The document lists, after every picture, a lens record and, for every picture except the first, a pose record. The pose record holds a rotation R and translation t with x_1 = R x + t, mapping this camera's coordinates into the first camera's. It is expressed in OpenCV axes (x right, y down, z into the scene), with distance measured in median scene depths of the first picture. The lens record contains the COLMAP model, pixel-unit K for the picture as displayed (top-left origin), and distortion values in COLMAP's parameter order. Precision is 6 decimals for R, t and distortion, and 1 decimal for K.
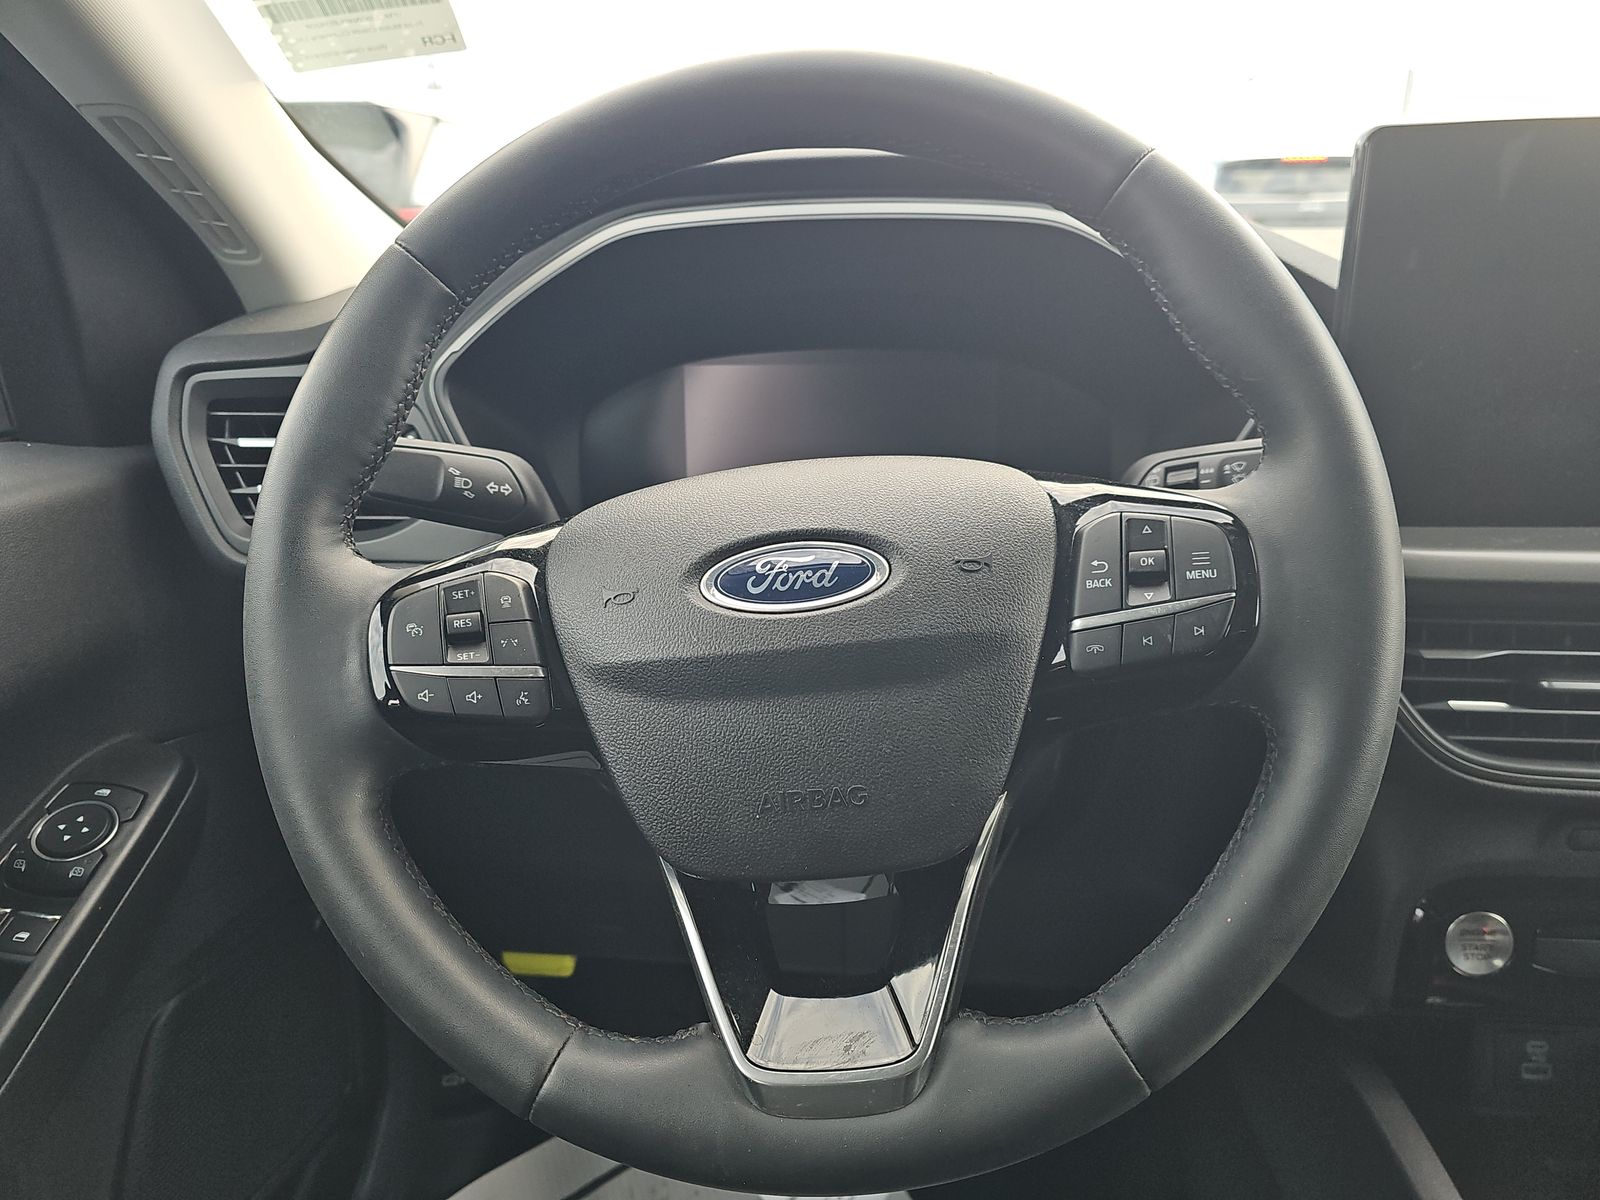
lens RADIAL K [[1067.9, 0, 791.2], [0, 1067.9, 602.8], [0, 0, 1]] dist [0.041195, -0.023762]
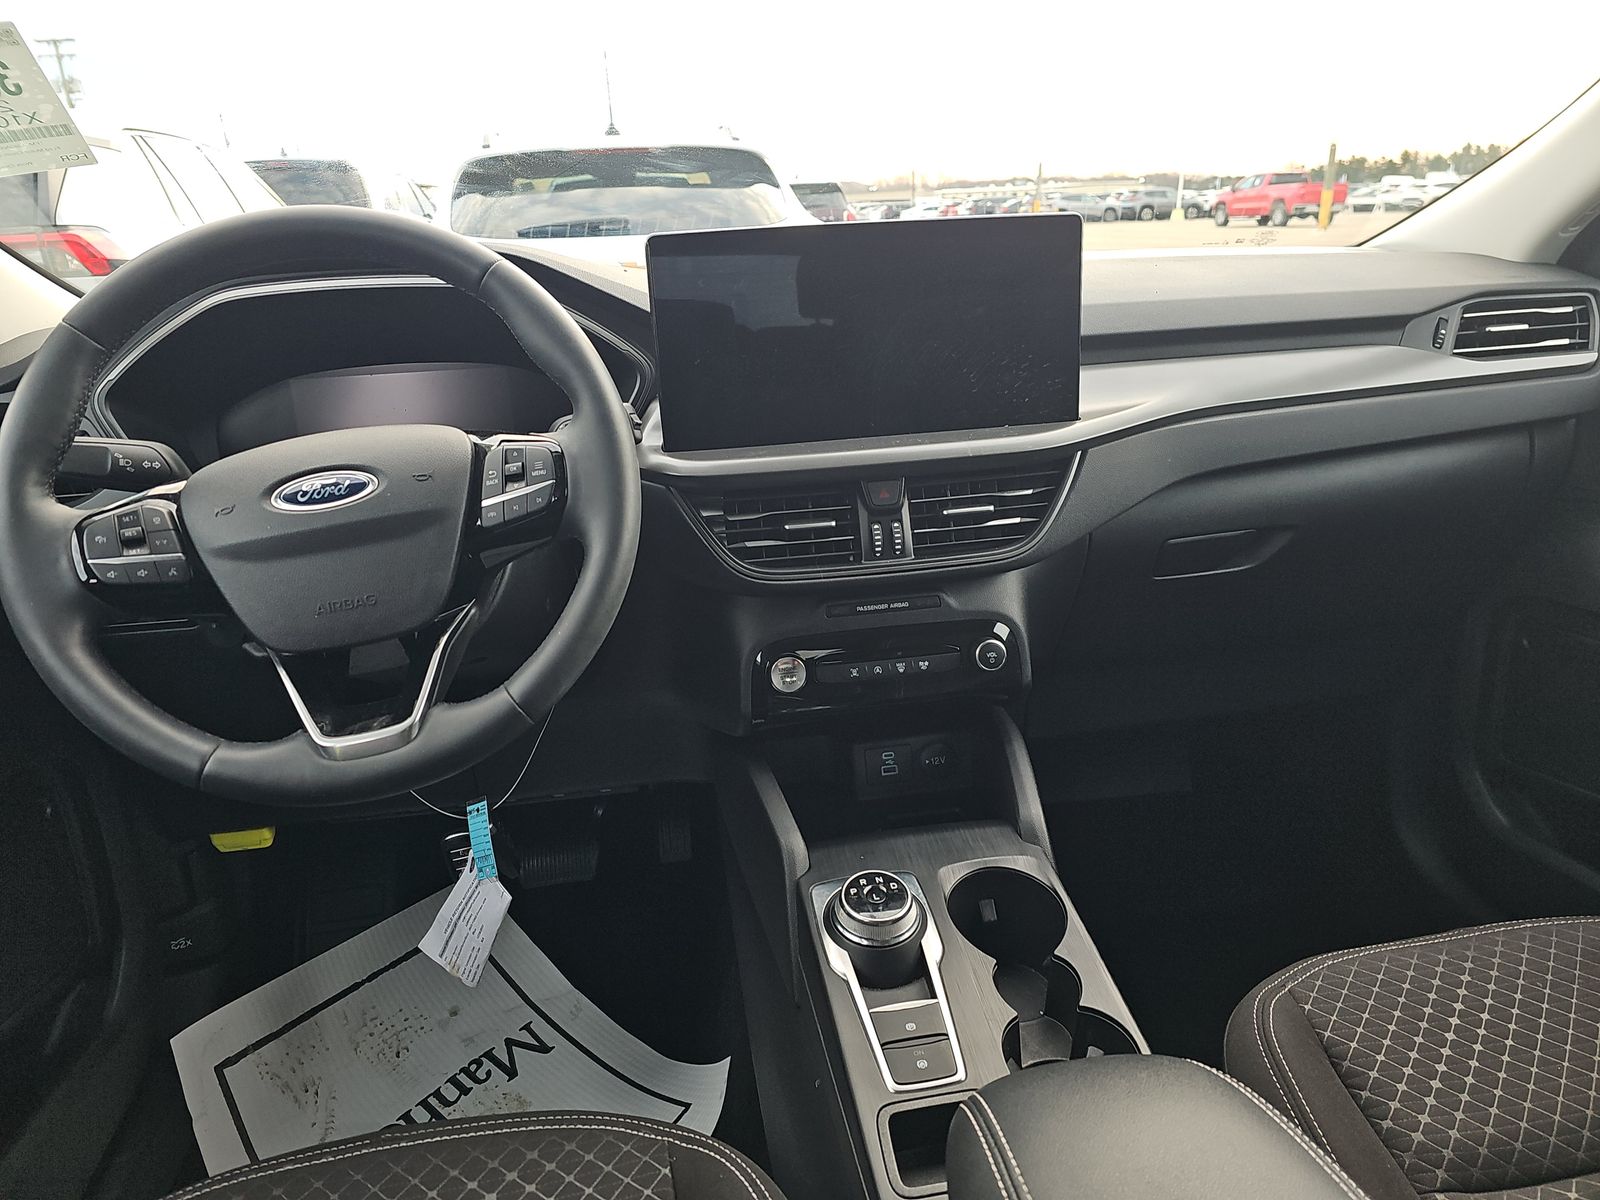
lens RADIAL K [[1067.9, 0, 803.9], [0, 1067.9, 601.2], [0, 0, 1]] dist [0.041195, -0.023762]
pose [[0.966780, -0.105655, 0.232753, 0.346349], [0.105035, 0.994354, 0.015091, 0.221624], [-0.233033, 0.009858, 0.972419, -1.010622]]
